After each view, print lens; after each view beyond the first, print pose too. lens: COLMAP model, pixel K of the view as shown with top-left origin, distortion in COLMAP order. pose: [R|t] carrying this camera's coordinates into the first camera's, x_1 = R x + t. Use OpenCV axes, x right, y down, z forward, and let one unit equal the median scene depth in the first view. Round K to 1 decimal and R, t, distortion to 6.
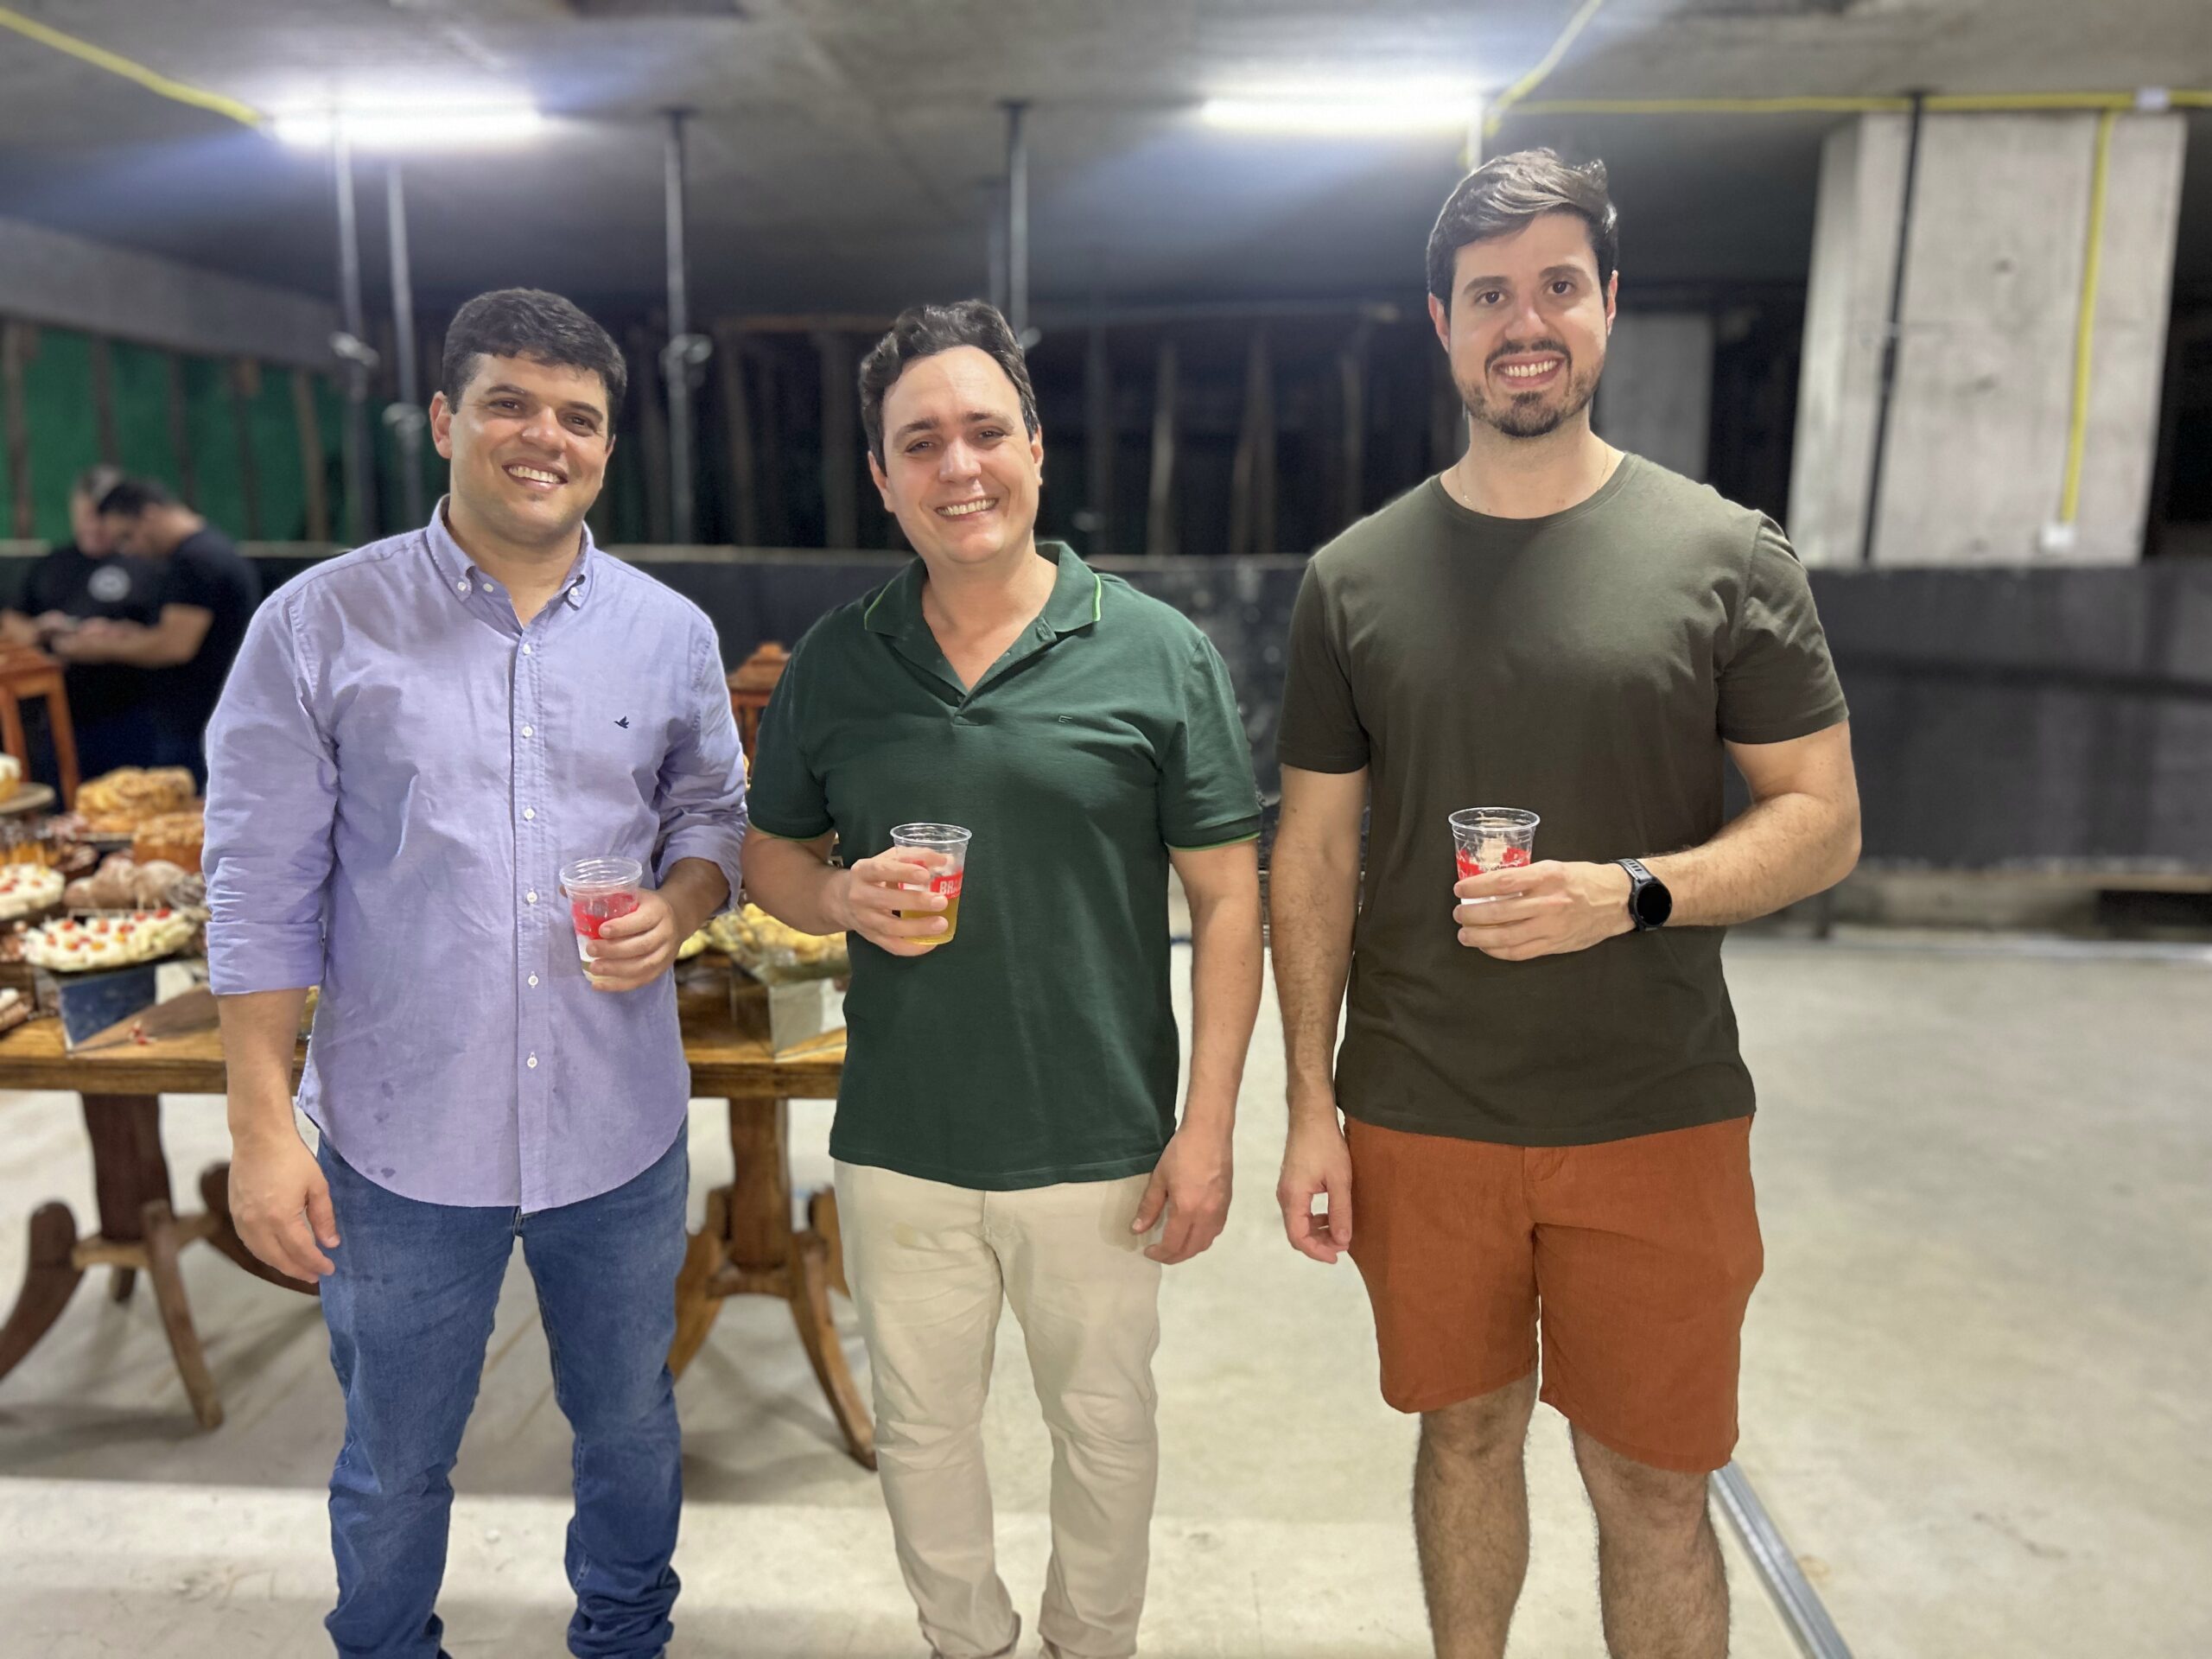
lens RADIAL K [[1713.1, 0, 1106.6], [0, 1713.1, 839.9], [0, 0, 1]] dist [0.025932, -0.004094]
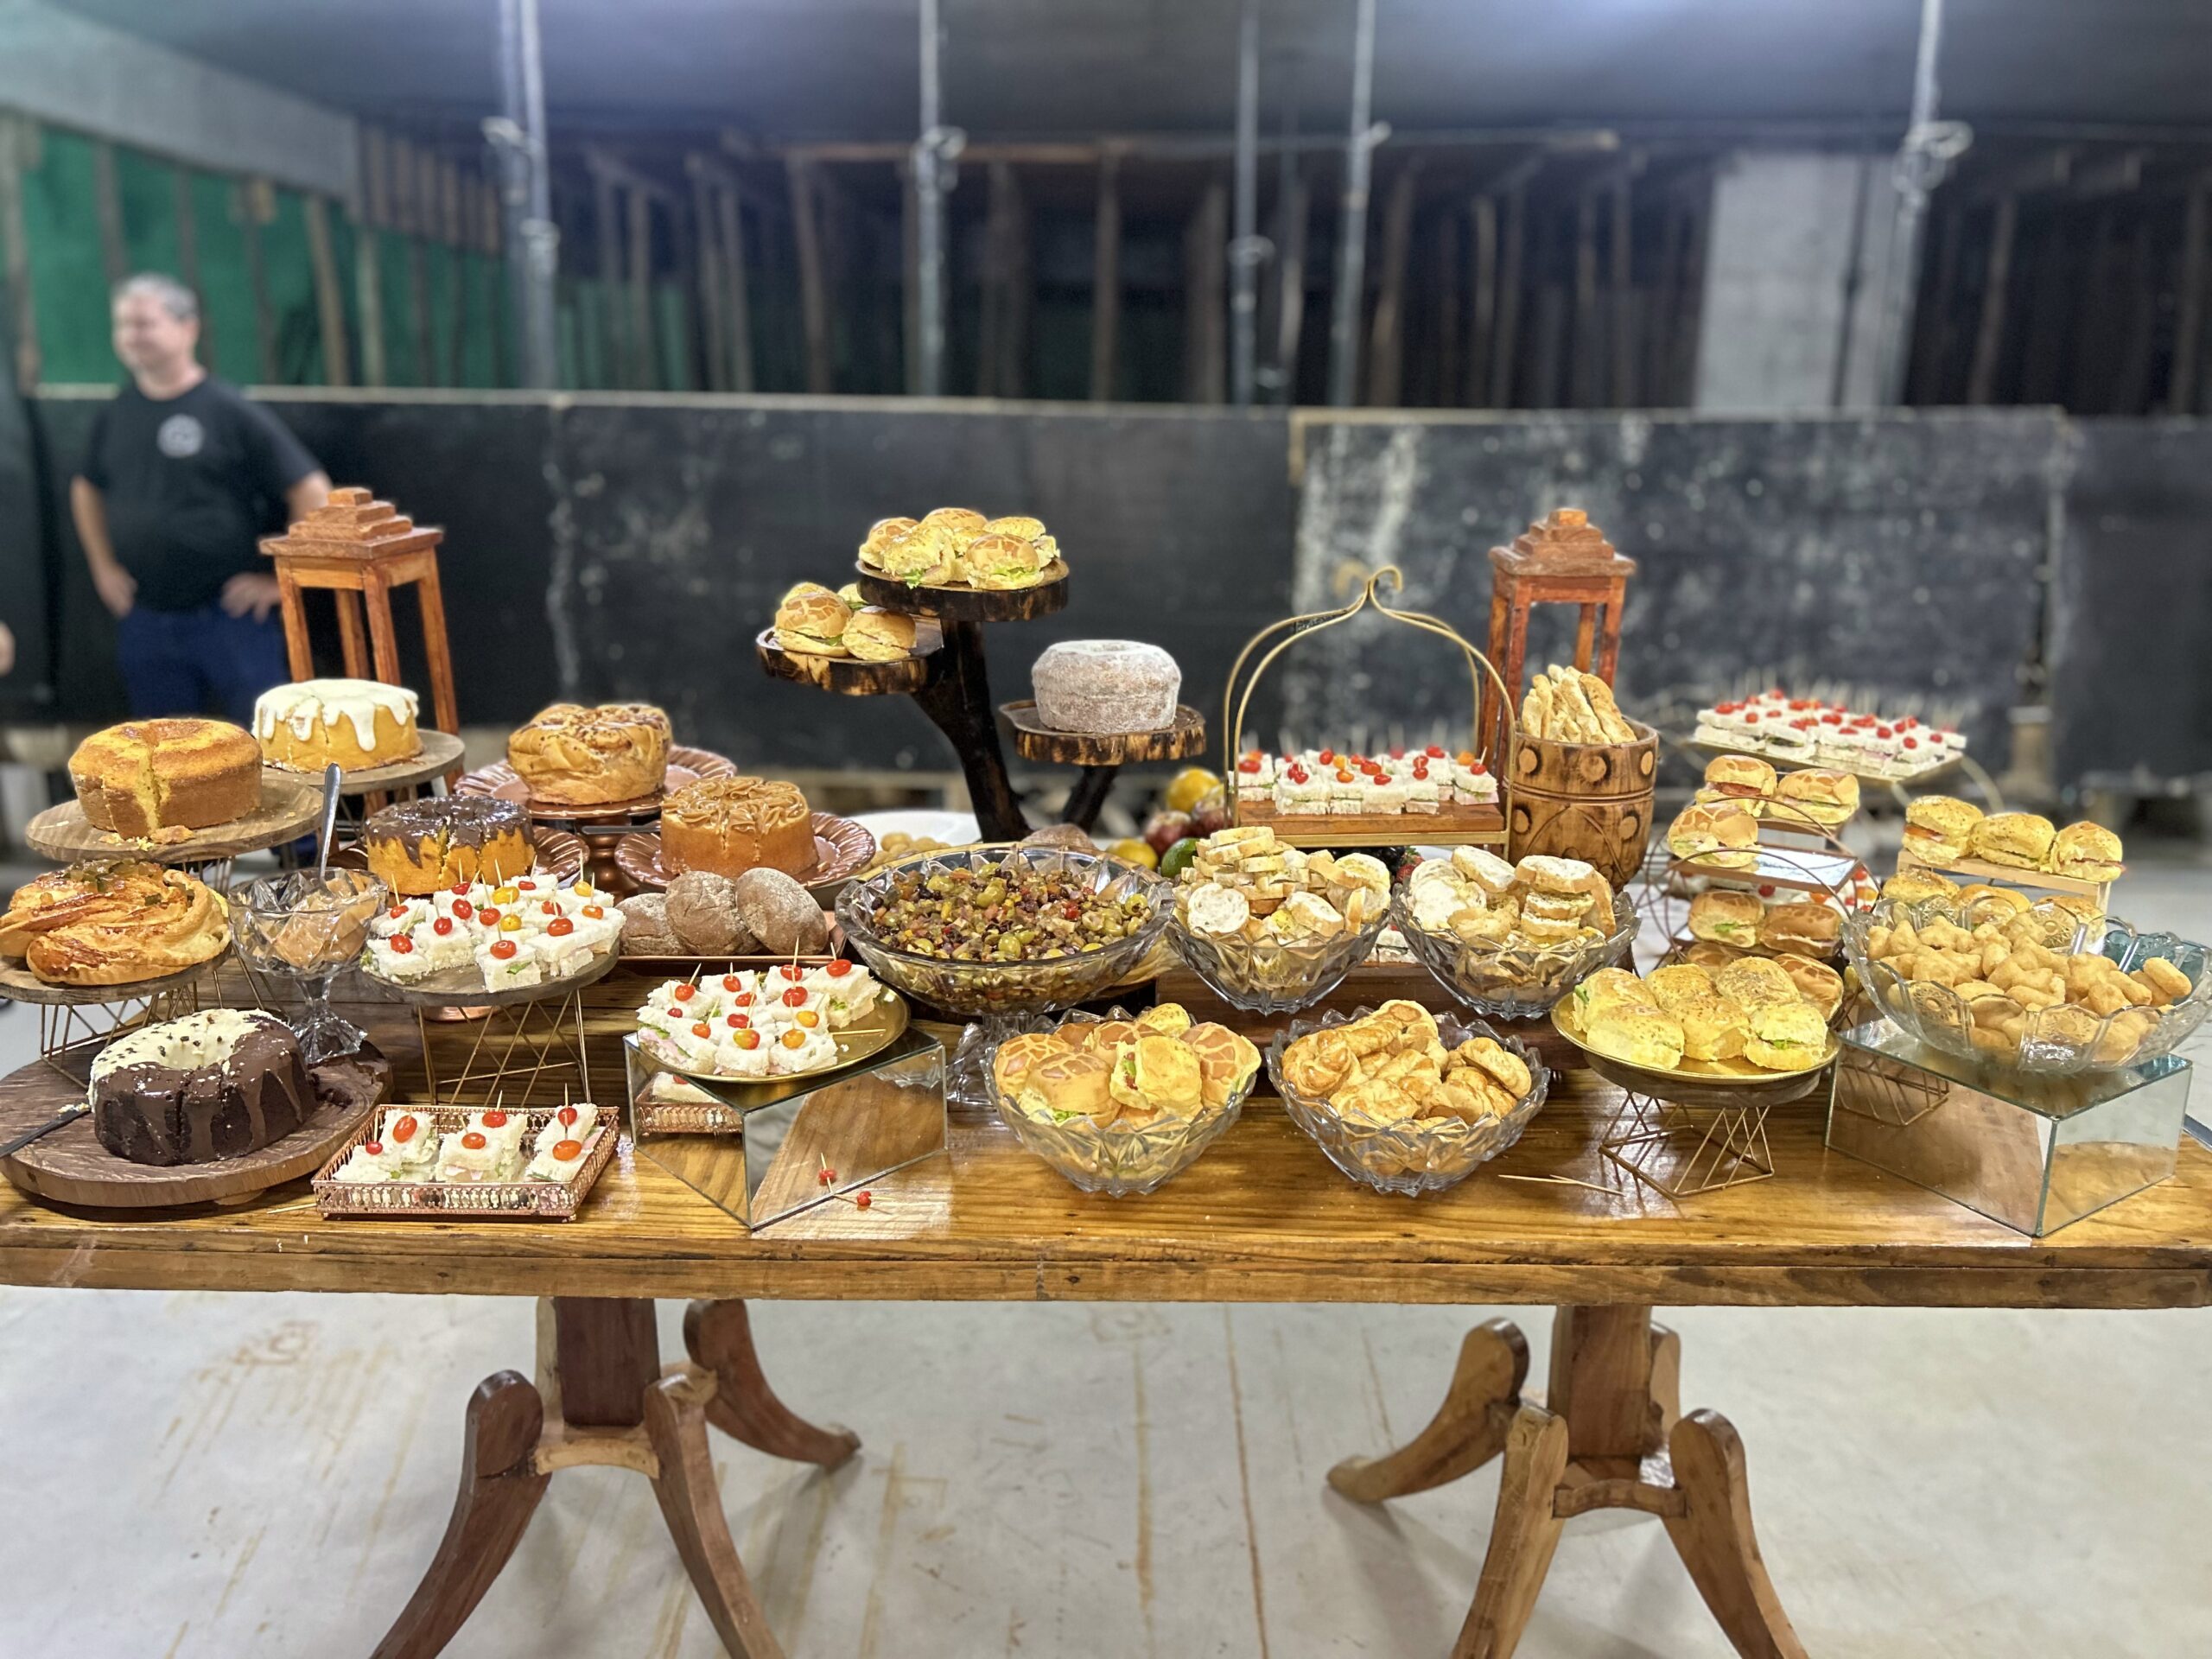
lens RADIAL K [[1695.1, 0, 1114.5], [0, 1695.1, 819.2], [0, 0, 1]] dist [0.039386, -0.000298]
pose [[0.998403, -0.007187, 0.056035, -0.210647], [0.003928, 0.998306, 0.058049, -0.017271], [-0.056358, -0.057736, 0.996740, 0.185925]]
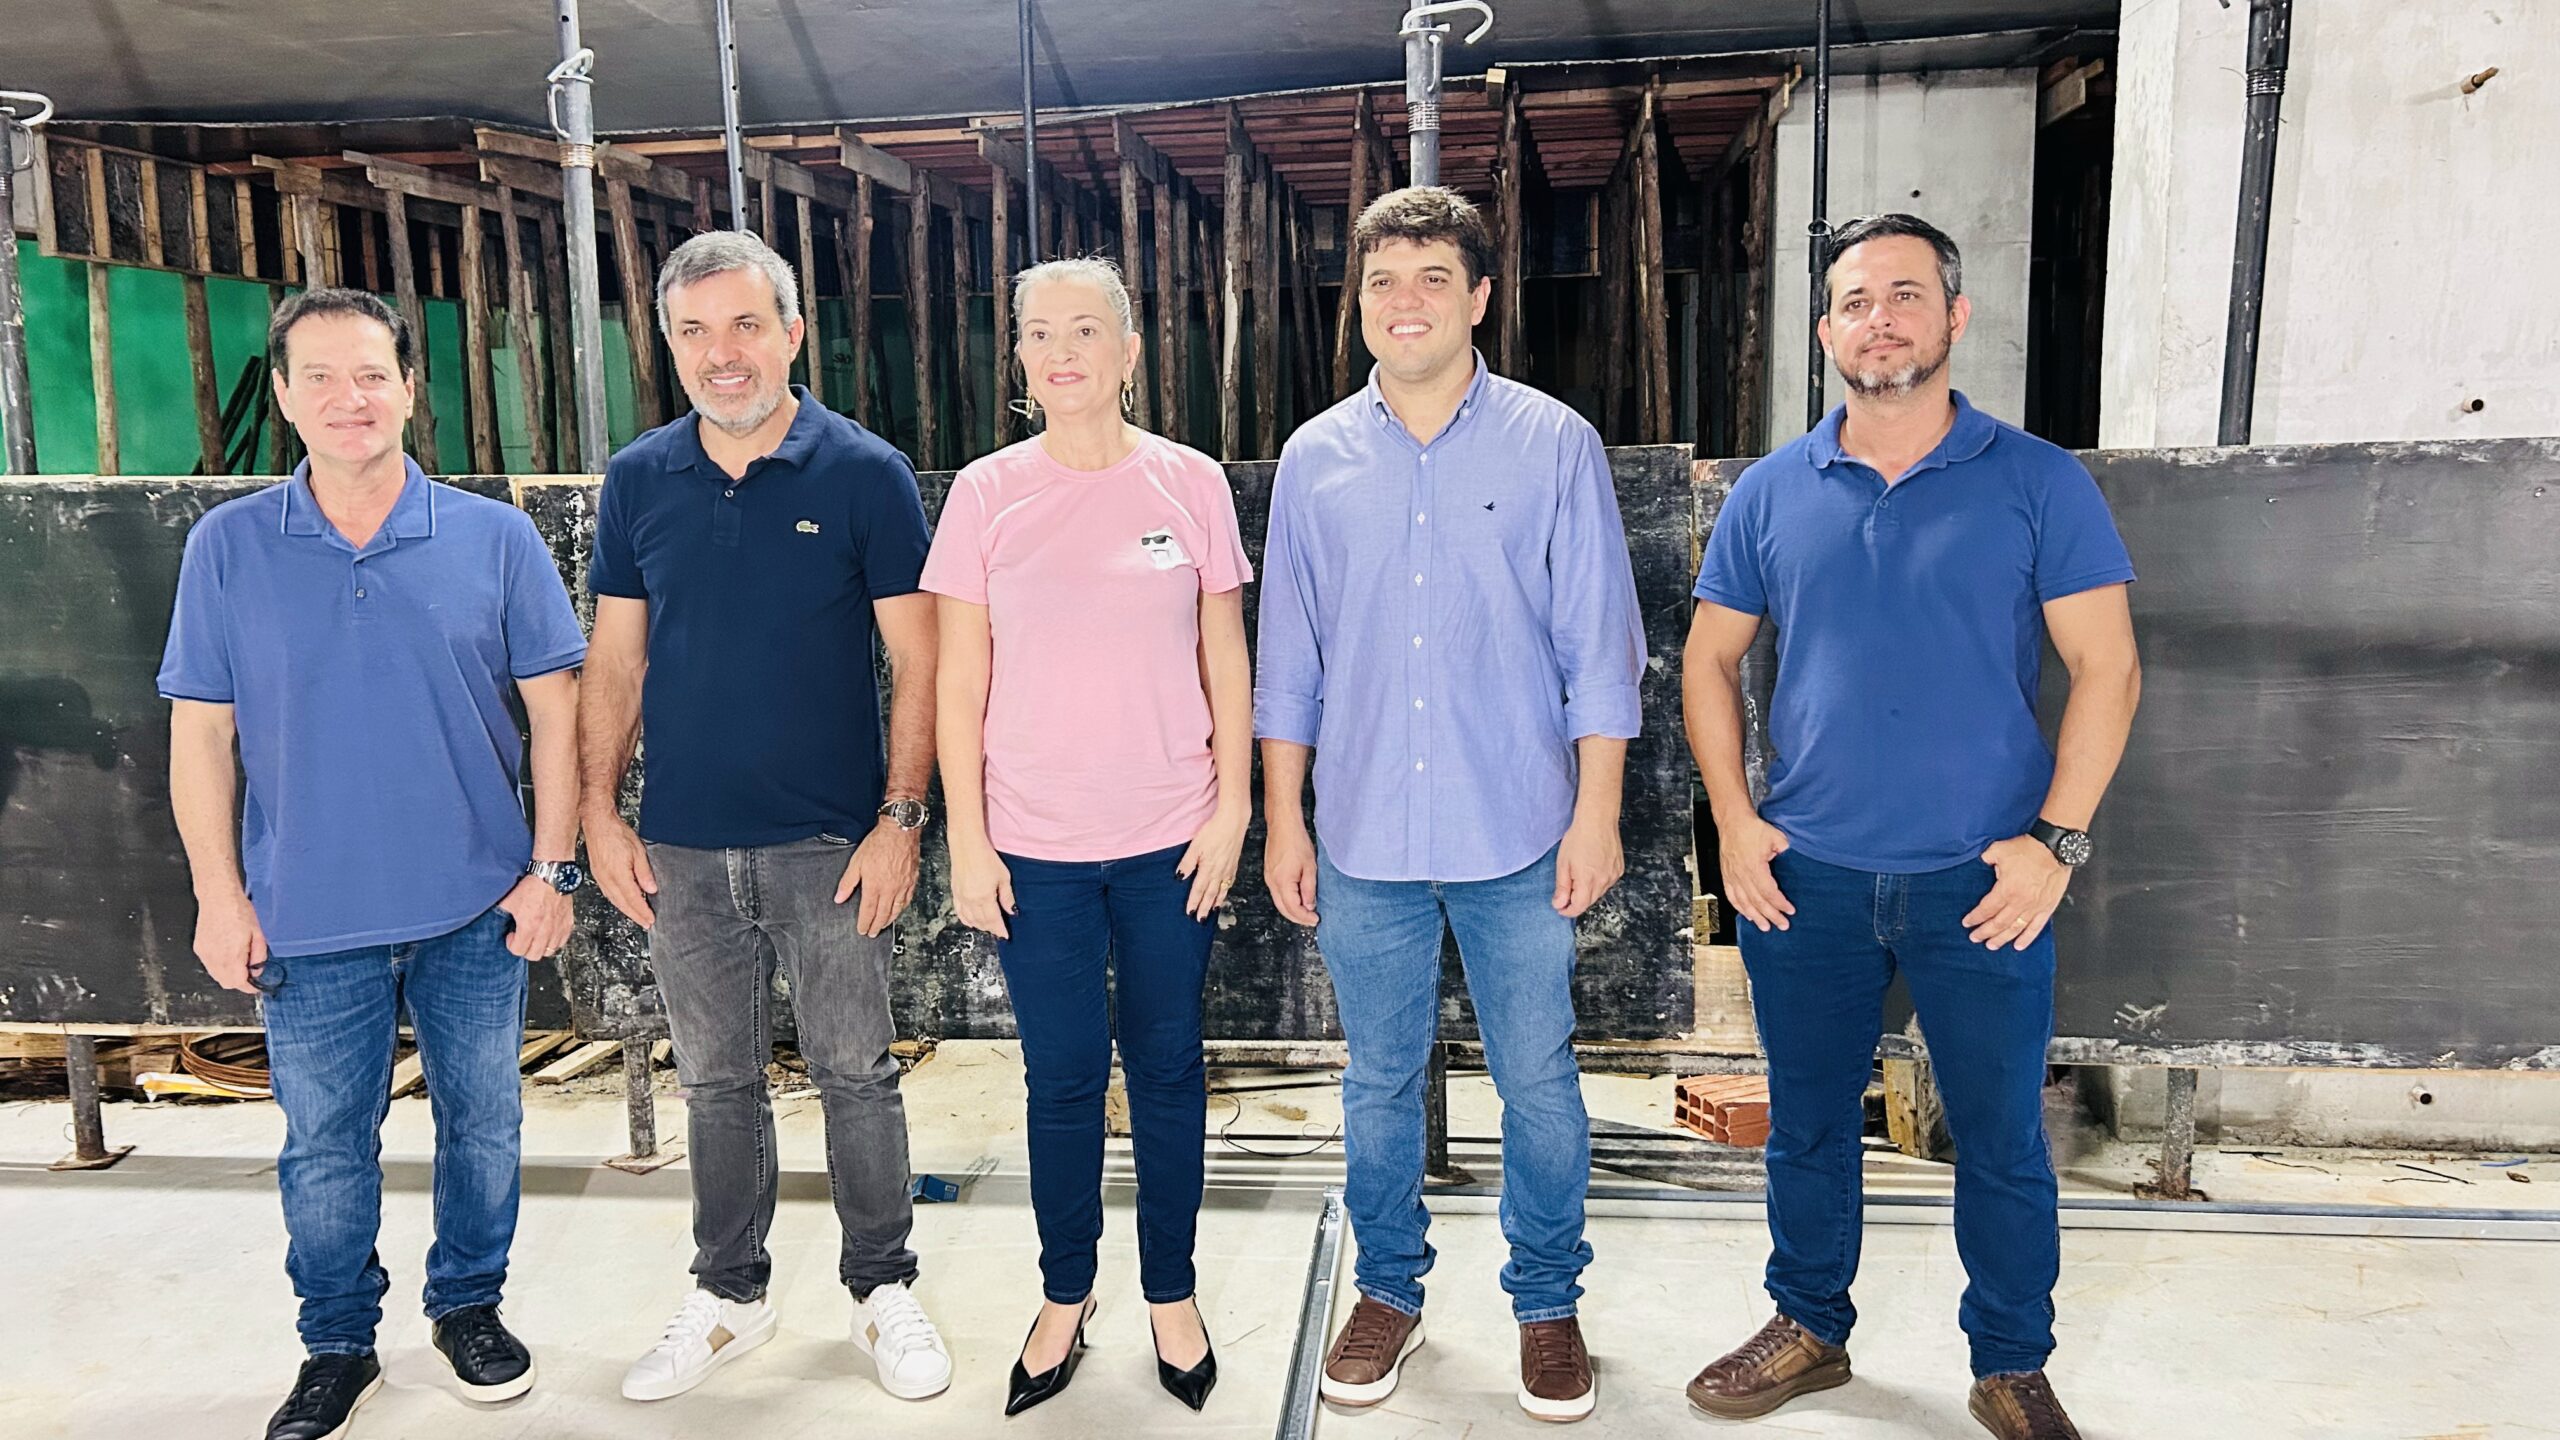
lens RADIAL K [[1966.9, 0, 1268.7], [0, 1966.9, 736.1], [0, 0, 1]] dist [0.060948, -0.060930]
pose [[0.997488, -0.011201, -0.069948, 0.201193], [0.009359, 0.999602, -0.026604, -0.063853], [0.070218, 0.025883, 0.997196, 0.407713]]
